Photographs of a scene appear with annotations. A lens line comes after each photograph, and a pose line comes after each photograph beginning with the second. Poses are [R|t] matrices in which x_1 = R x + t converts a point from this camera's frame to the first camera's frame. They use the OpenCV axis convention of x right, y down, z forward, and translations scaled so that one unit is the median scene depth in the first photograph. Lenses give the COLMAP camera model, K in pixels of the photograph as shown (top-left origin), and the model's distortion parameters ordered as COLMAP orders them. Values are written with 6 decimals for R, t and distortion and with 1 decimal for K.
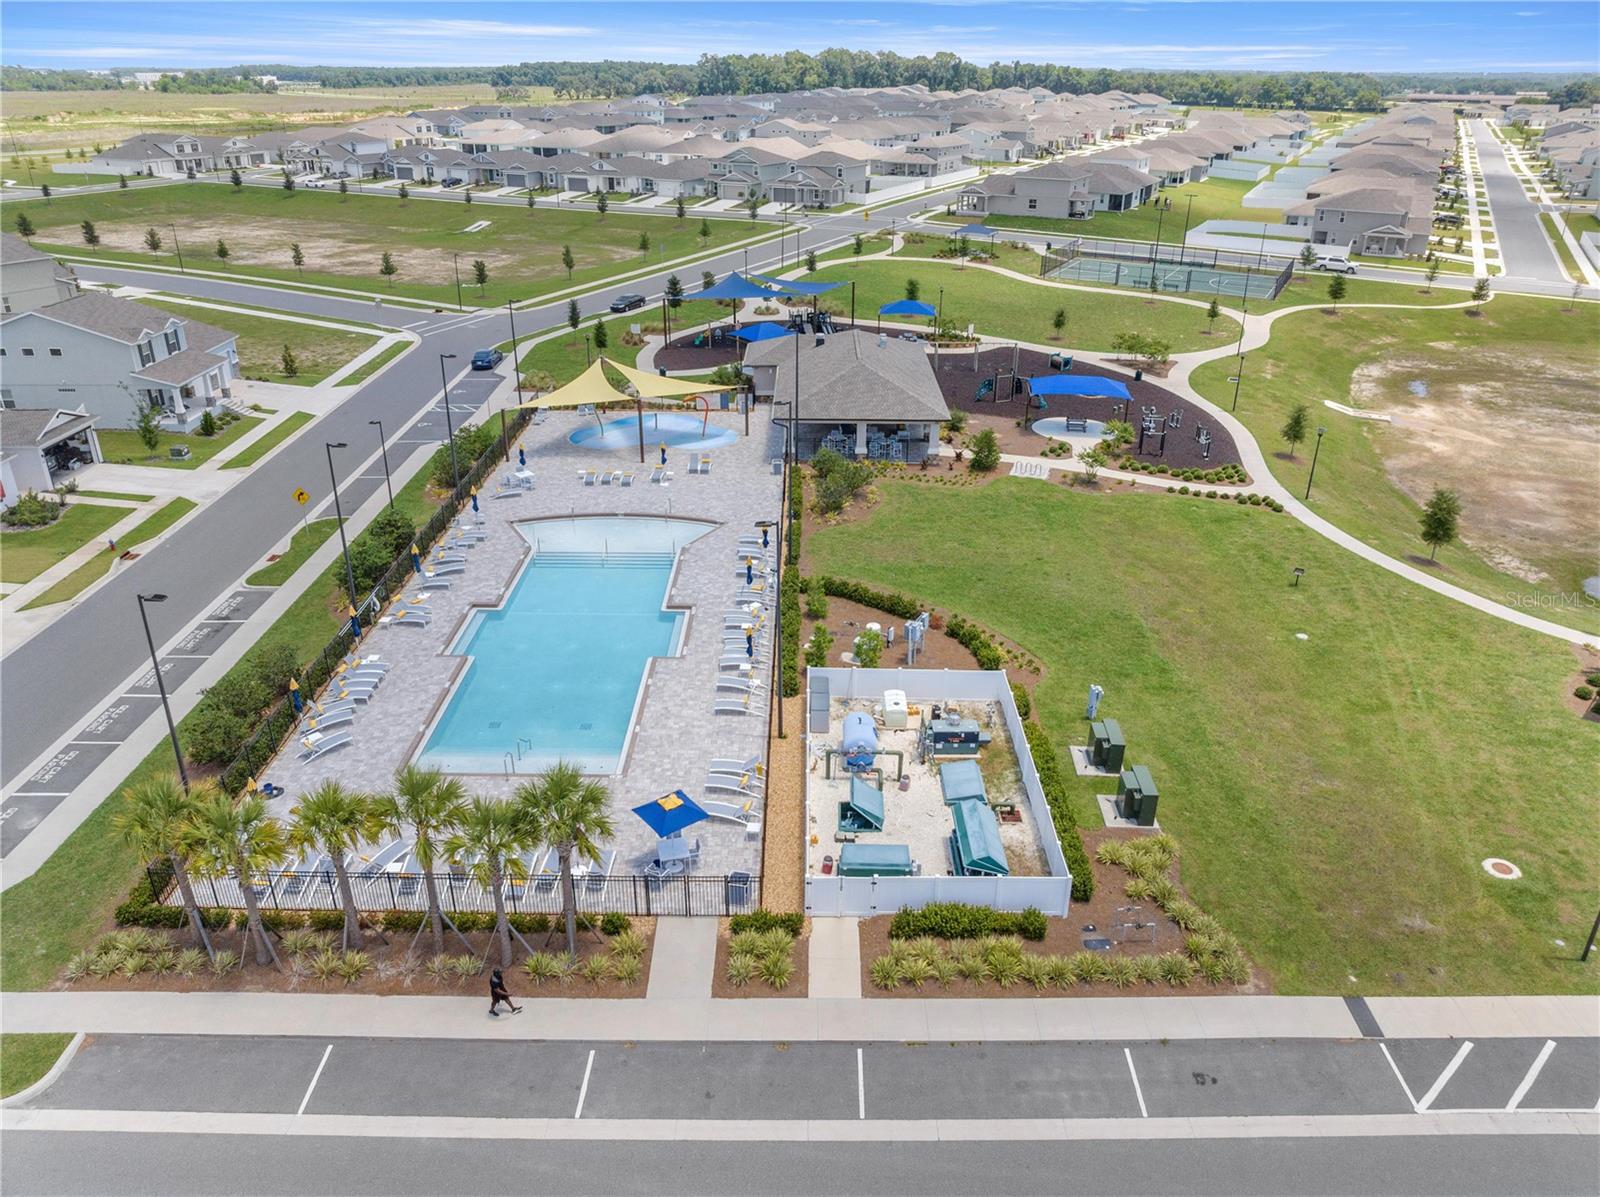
lens RADIAL K [[1135.6, 0, 800.0], [0, 1135.6, 598.5], [0, 0, 1]] dist [-0.070298, 0.046176]
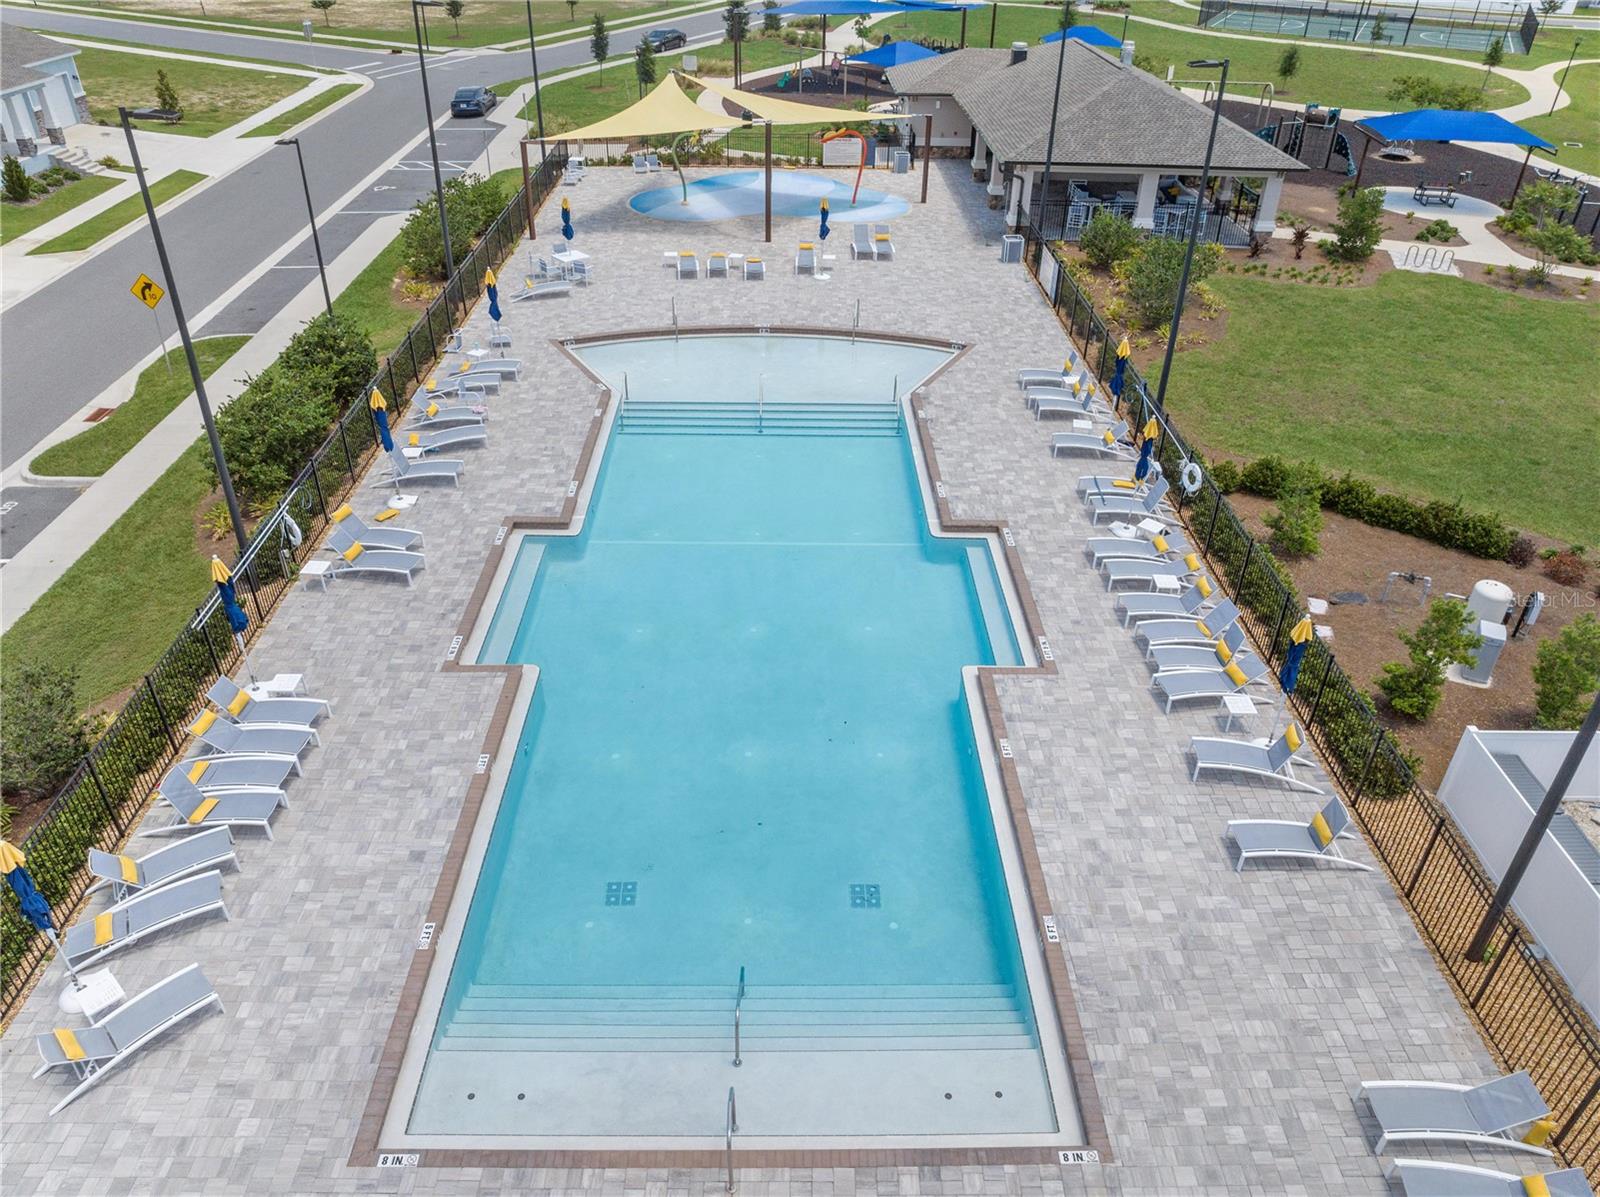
lens RADIAL K [[1127.5, 0, 800.0], [0, 1127.5, 598.5], [0, 0, 1]] dist [-0.071026, 0.037972]
pose [[0.999628, -0.003295, 0.027070, -0.164993], [-0.000619, 0.989679, 0.143298, -0.025456], [-0.027263, -0.143262, 0.989309, 0.483624]]
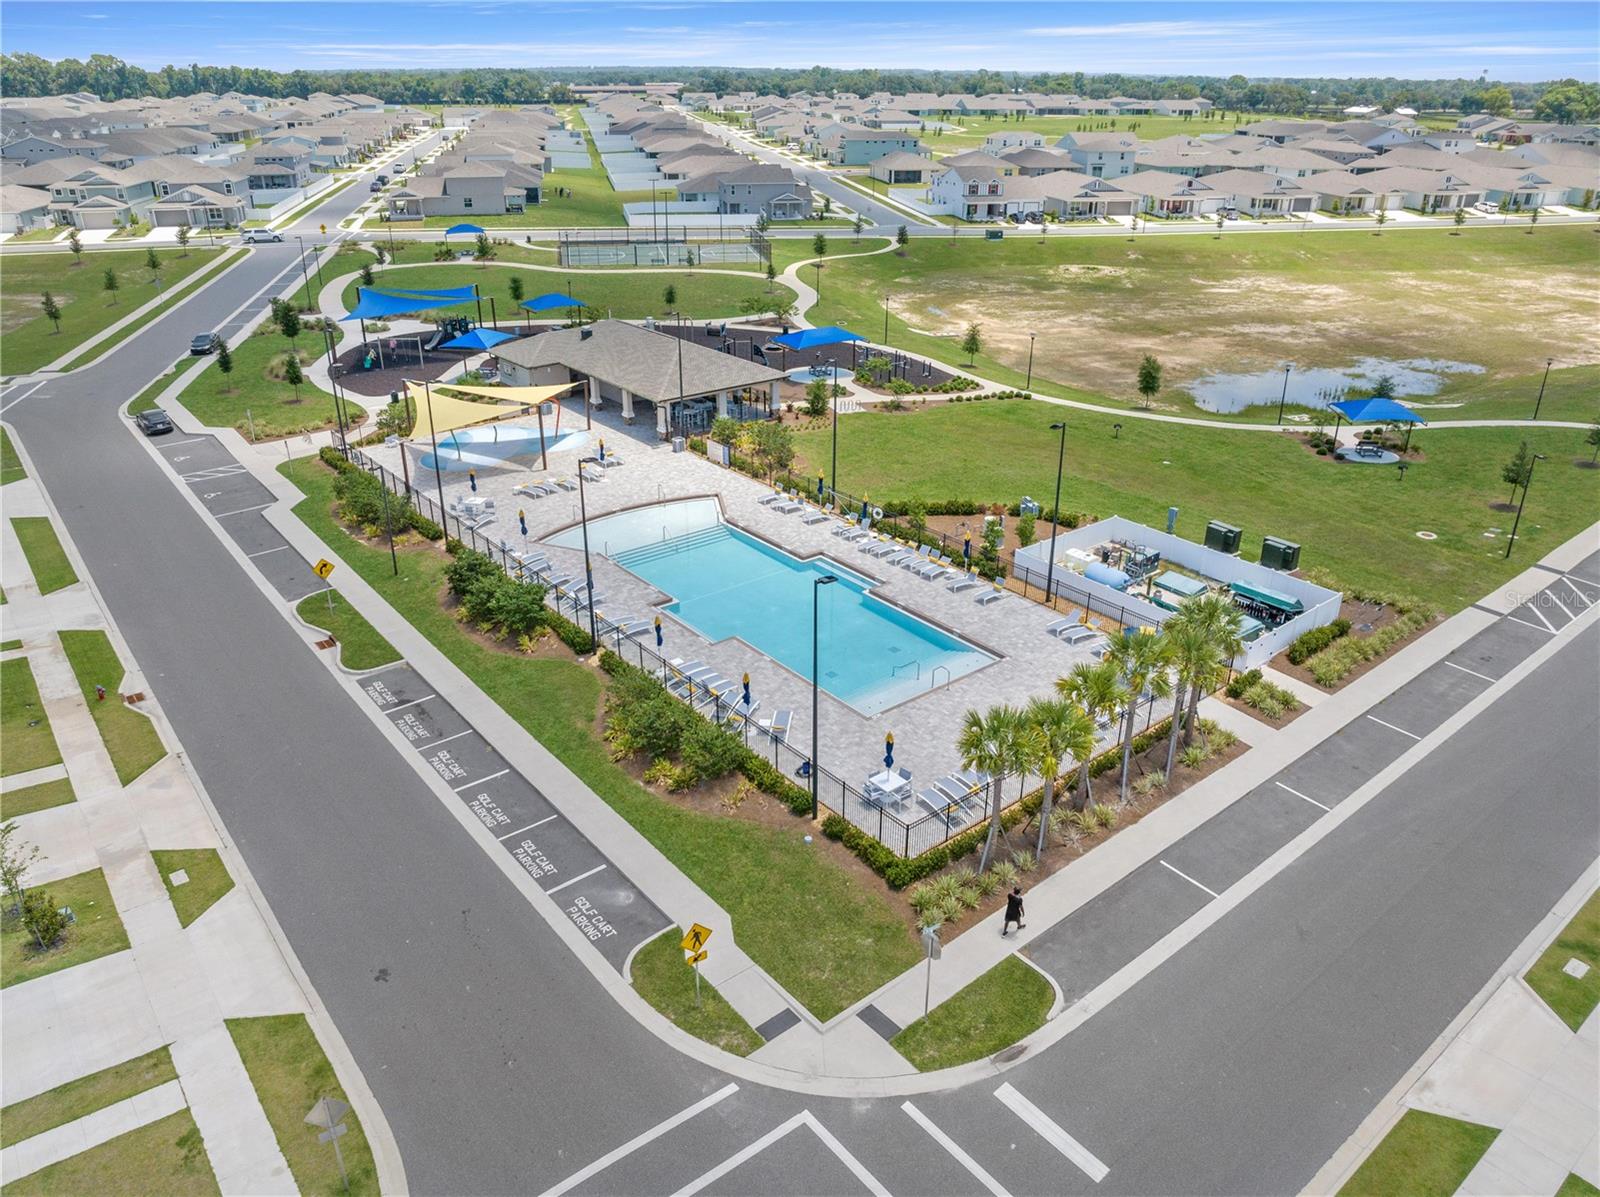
lens RADIAL K [[1135.6, 0, 800.0], [0, 1135.6, 598.5], [0, 0, 1]] dist [-0.070298, 0.046176]
pose [[0.770001, -0.271840, 0.577236, -0.673943], [0.271363, 0.958323, 0.089324, -0.047997], [-0.577461, 0.087860, 0.811677, 0.096644]]
